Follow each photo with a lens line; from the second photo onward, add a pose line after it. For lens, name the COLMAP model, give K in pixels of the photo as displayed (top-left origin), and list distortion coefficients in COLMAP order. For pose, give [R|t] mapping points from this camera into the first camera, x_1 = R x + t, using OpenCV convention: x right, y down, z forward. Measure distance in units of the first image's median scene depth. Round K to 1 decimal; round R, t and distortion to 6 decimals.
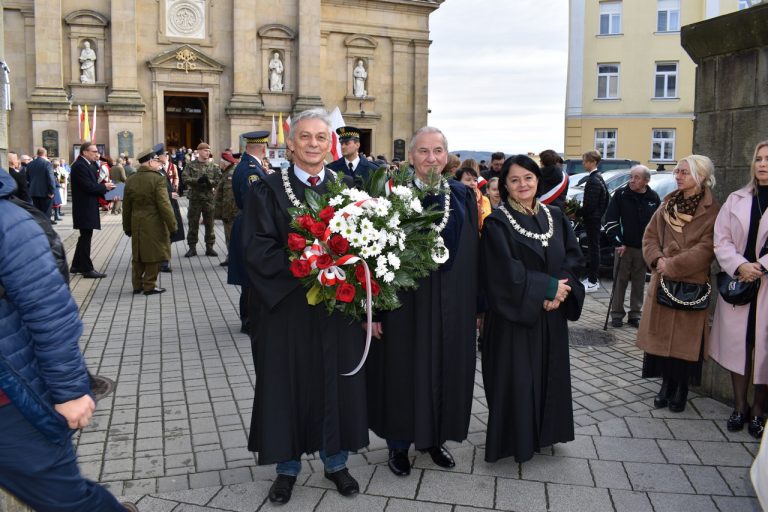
lens RADIAL K [[596.1, 0, 384.0], [0, 596.1, 256.0], [0, 0, 1]] dist [-0.097878, 0.013731]
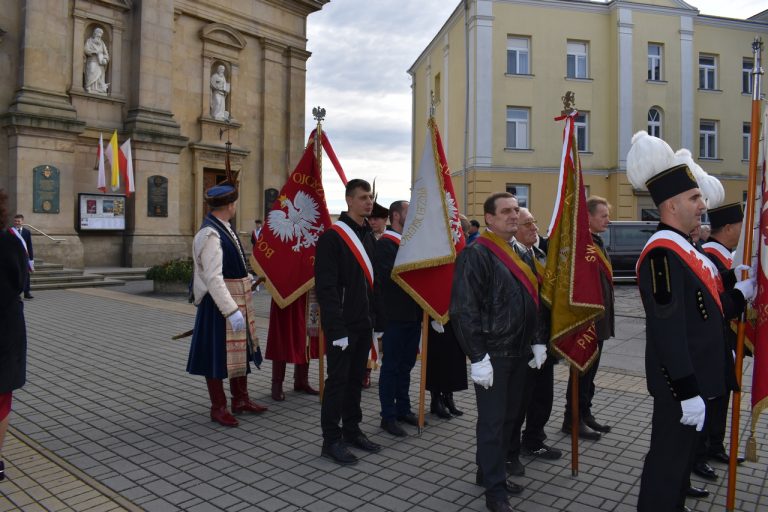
lens RADIAL K [[596.1, 0, 384.0], [0, 596.1, 256.0], [0, 0, 1]] dist [-0.097878, 0.013731]
pose [[0.854989, -0.018207, 0.518327, -0.234957], [0.068616, 0.994570, -0.078247, -0.064593], [-0.514088, 0.102466, 0.851595, 0.404714]]
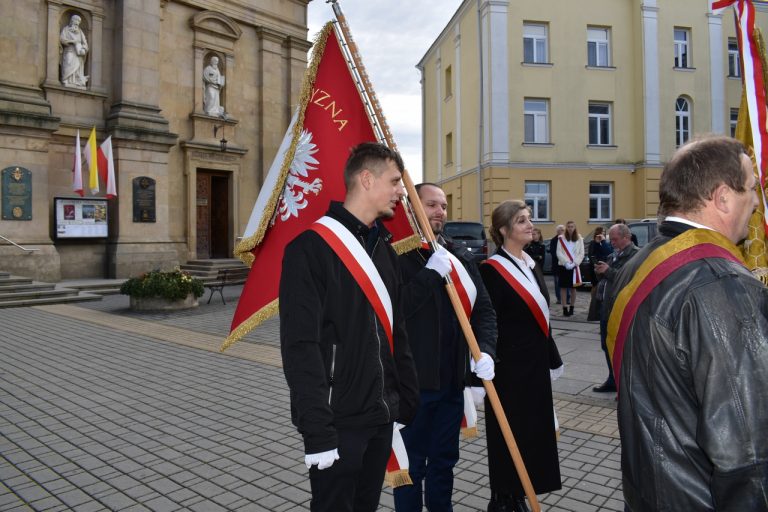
lens RADIAL K [[596.1, 0, 384.0], [0, 596.1, 256.0], [0, 0, 1]] dist [-0.097878, 0.013731]
pose [[0.863508, -0.029234, 0.503487, -0.204698], [0.082760, 0.992999, -0.084281, -0.071978], [-0.497499, 0.114446, 0.859882, 0.455504]]
